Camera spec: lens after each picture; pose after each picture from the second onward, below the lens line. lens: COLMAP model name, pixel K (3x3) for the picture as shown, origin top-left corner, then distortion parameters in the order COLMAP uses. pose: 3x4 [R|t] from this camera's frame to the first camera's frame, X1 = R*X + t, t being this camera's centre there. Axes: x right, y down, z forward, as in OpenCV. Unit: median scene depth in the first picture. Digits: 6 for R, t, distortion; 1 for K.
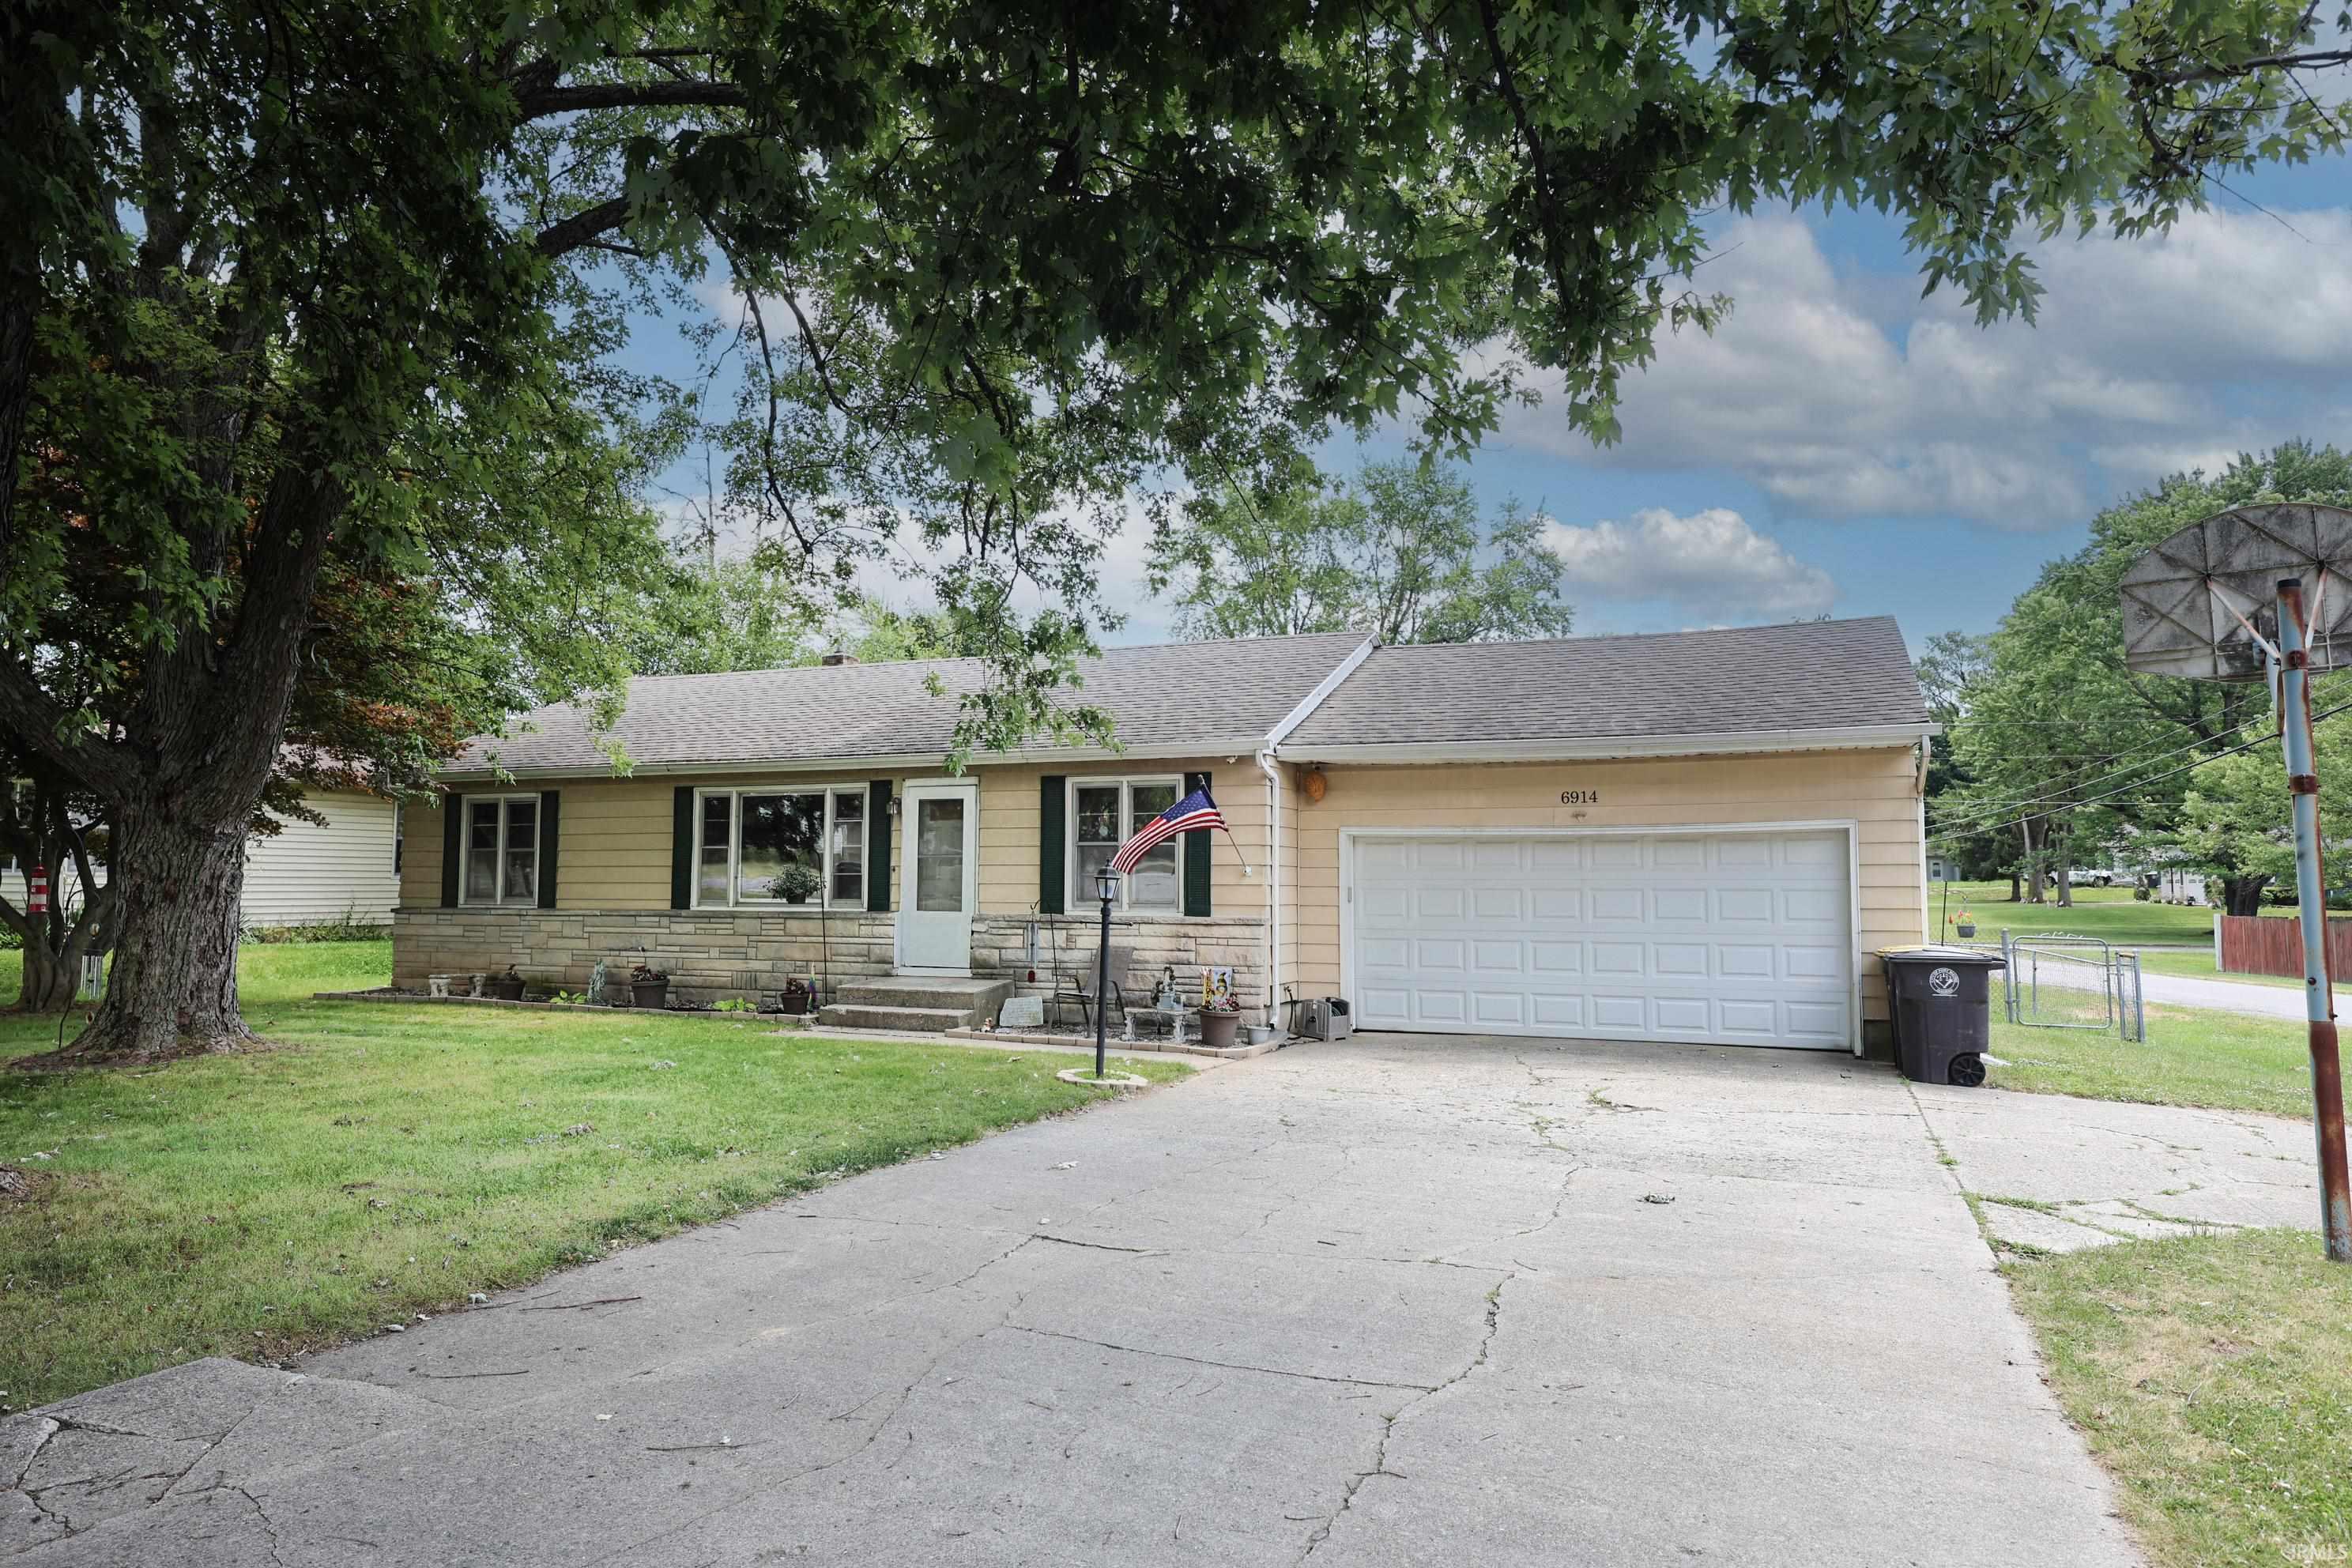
lens RADIAL K [[1467.3, 0, 1176.1], [0, 1467.3, 778.3], [0, 0, 1]] dist [0.005613, 0.000530]
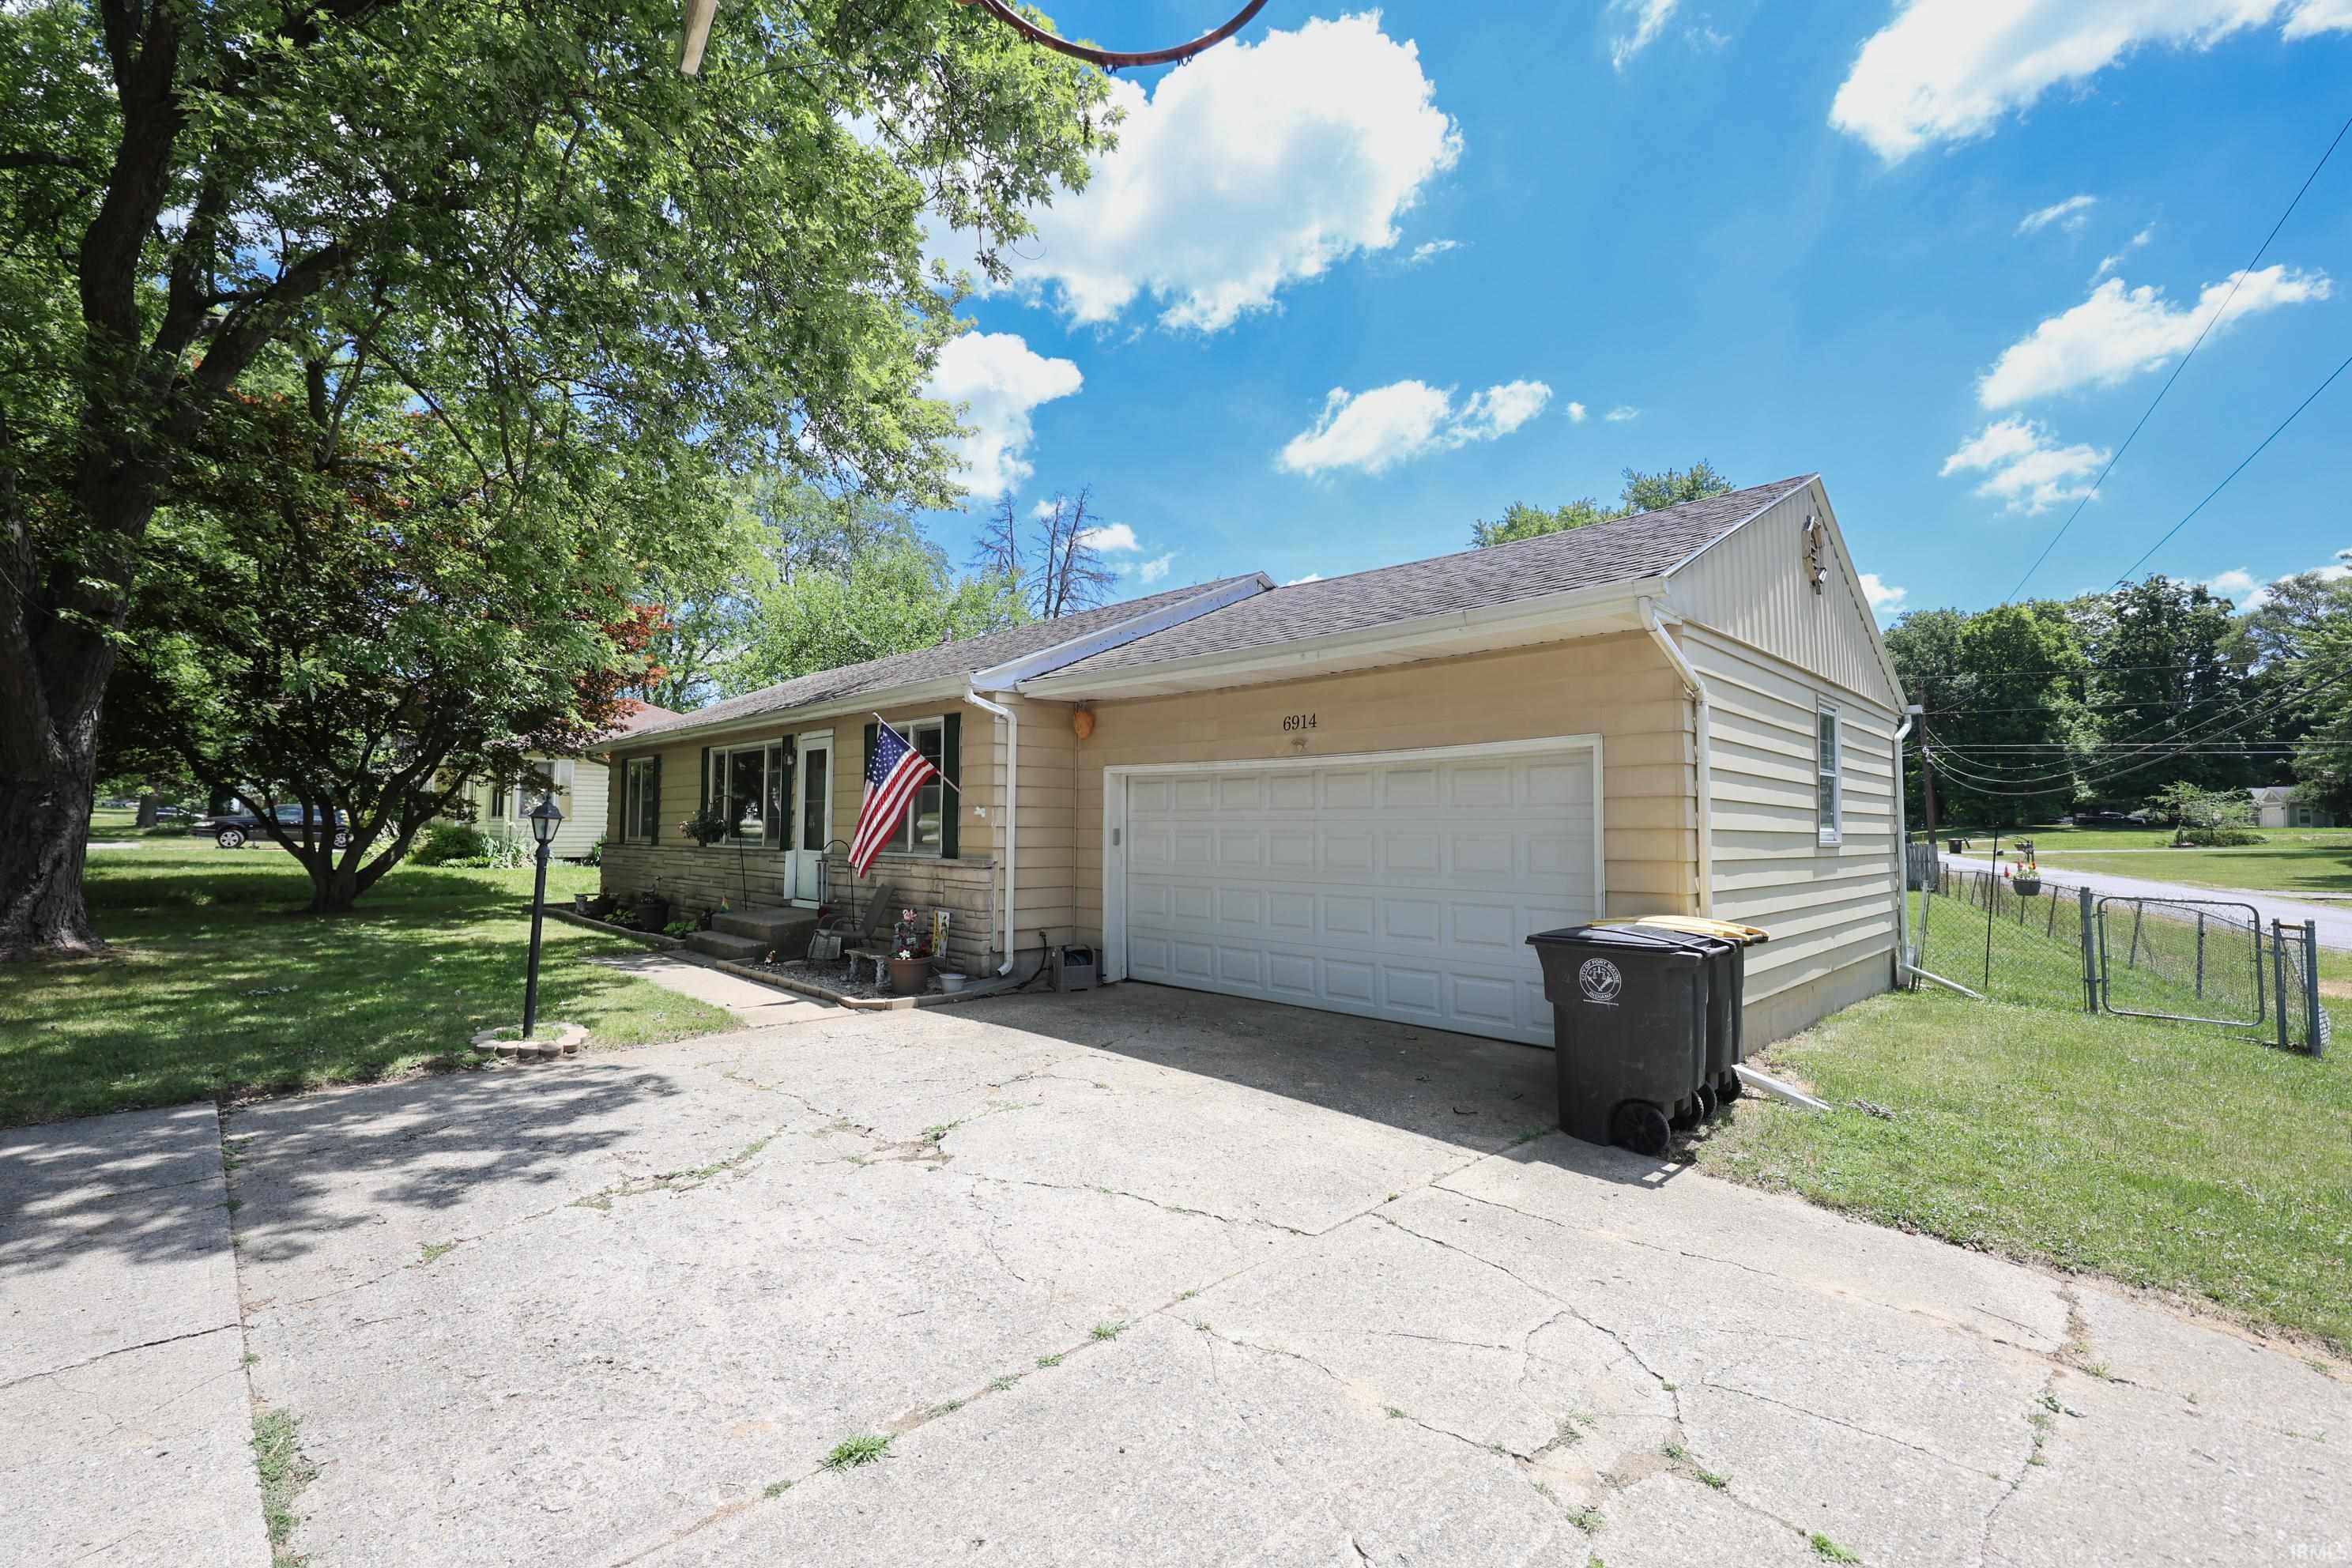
lens RADIAL K [[997.7, 0, 1173.2], [0, 997.7, 781.6], [0, 0, 1]] dist [-0.001268, -0.000129]
pose [[0.924875, -0.016447, -0.379915, 0.408876], [0.026203, 0.999446, 0.020522, 0.032287], [0.379367, -0.028936, 0.924794, 0.429257]]
